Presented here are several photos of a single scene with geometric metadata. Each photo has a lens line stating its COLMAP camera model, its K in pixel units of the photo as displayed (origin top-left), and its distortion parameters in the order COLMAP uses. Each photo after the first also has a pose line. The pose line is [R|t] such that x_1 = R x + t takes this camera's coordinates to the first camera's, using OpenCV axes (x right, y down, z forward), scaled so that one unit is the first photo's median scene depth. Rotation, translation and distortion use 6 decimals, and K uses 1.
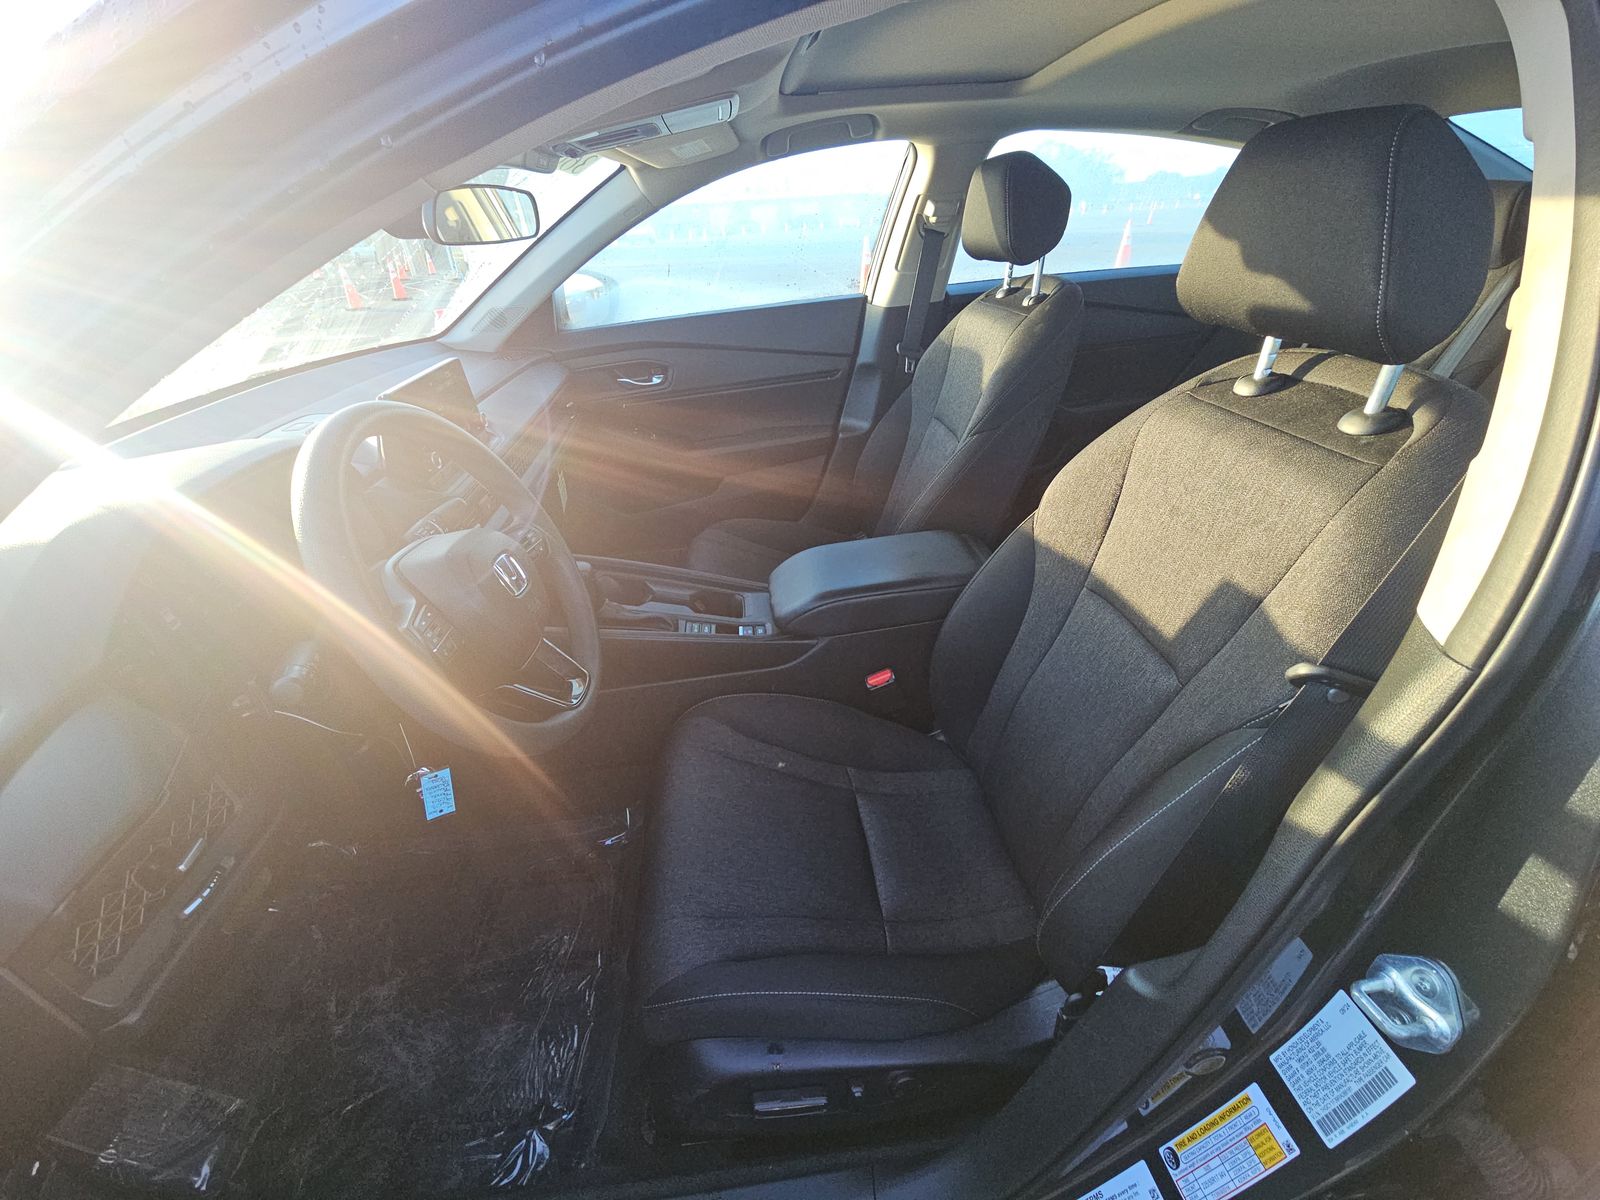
lens RADIAL K [[654.1, 0, 802.3], [0, 654.1, 599.3], [0, 0, 1]] dist [0.003527, -0.005781]
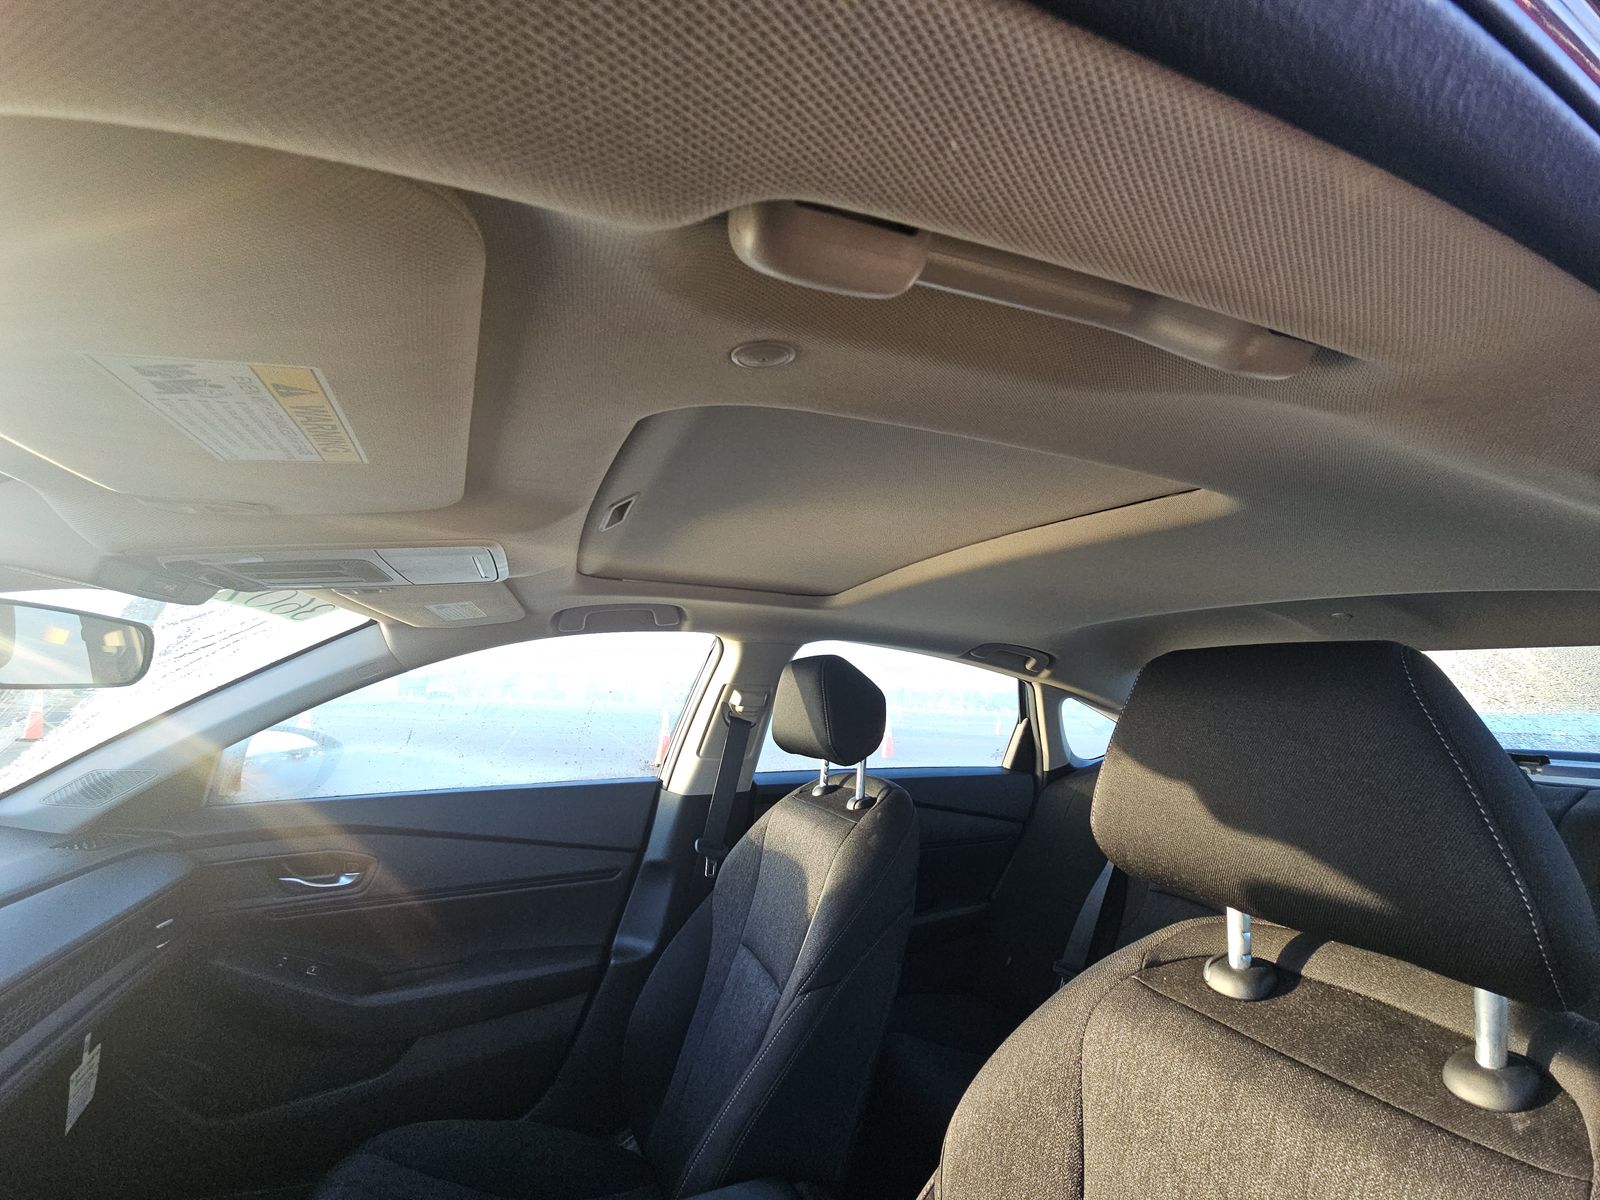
lens RADIAL K [[654.1, 0, 801.7], [0, 654.1, 600.2], [0, 0, 1]] dist [0.003527, -0.005781]
pose [[0.956325, 0.127265, 0.263148, 0.020966], [0.066169, 0.782625, -0.618967, -0.122441], [-0.284719, 0.609345, 0.740023, 0.198513]]
